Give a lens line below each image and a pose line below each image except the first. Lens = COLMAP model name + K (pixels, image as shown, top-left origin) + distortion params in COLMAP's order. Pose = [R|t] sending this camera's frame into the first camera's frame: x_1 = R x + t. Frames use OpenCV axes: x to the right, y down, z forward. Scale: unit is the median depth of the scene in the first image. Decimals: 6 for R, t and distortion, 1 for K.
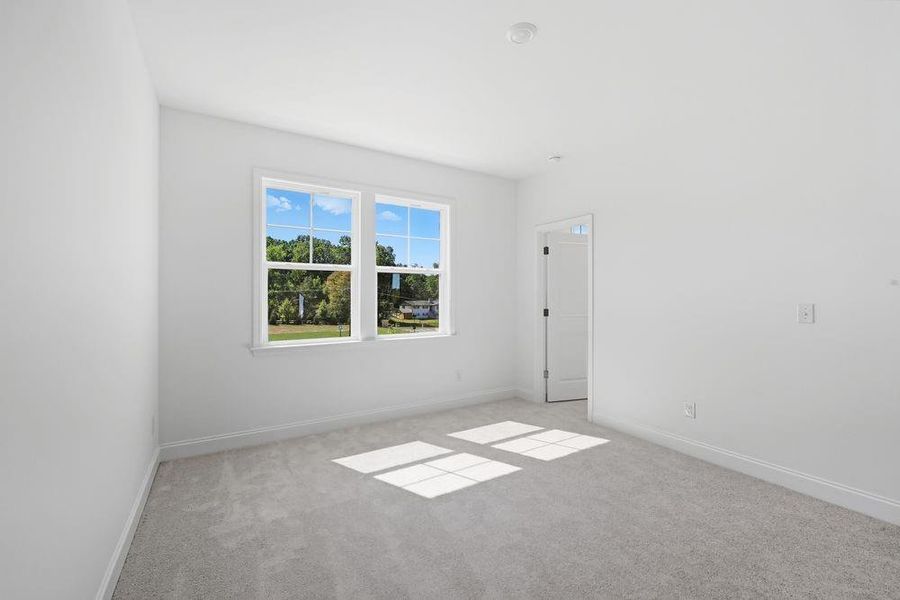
lens RADIAL K [[388.1, 0, 466.7], [0, 388.1, 283.4], [0, 0, 1]] dist [-0.000134, -0.000010]
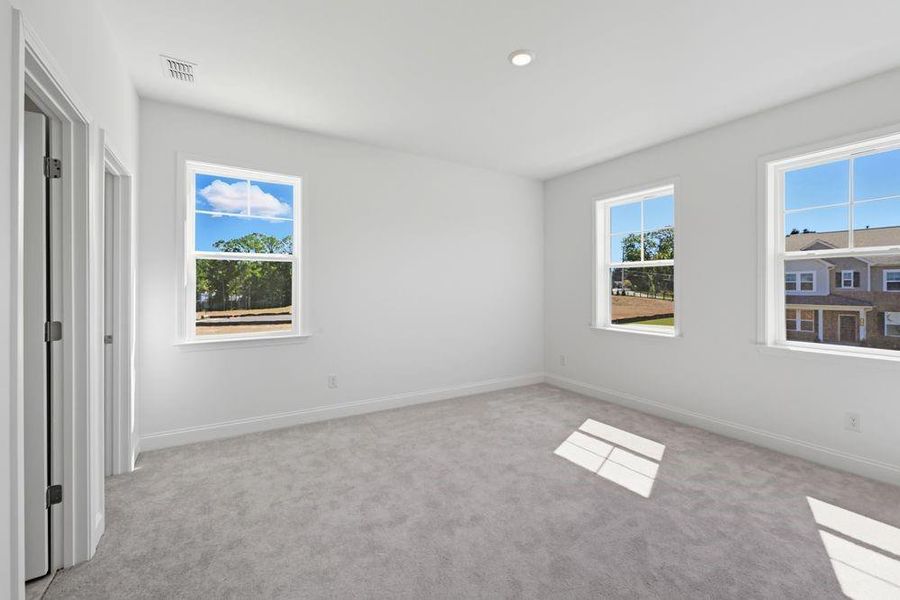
lens RADIAL K [[375.7, 0, 450.0], [0, 375.7, 300.0], [0, 0, 1]] dist [-0.002569, -0.000112]
pose [[-0.017855, 0.037007, -0.999155, 0.816114], [0.026445, 0.998983, 0.036528, 0.007626], [0.999491, -0.025770, -0.018816, 0.517419]]
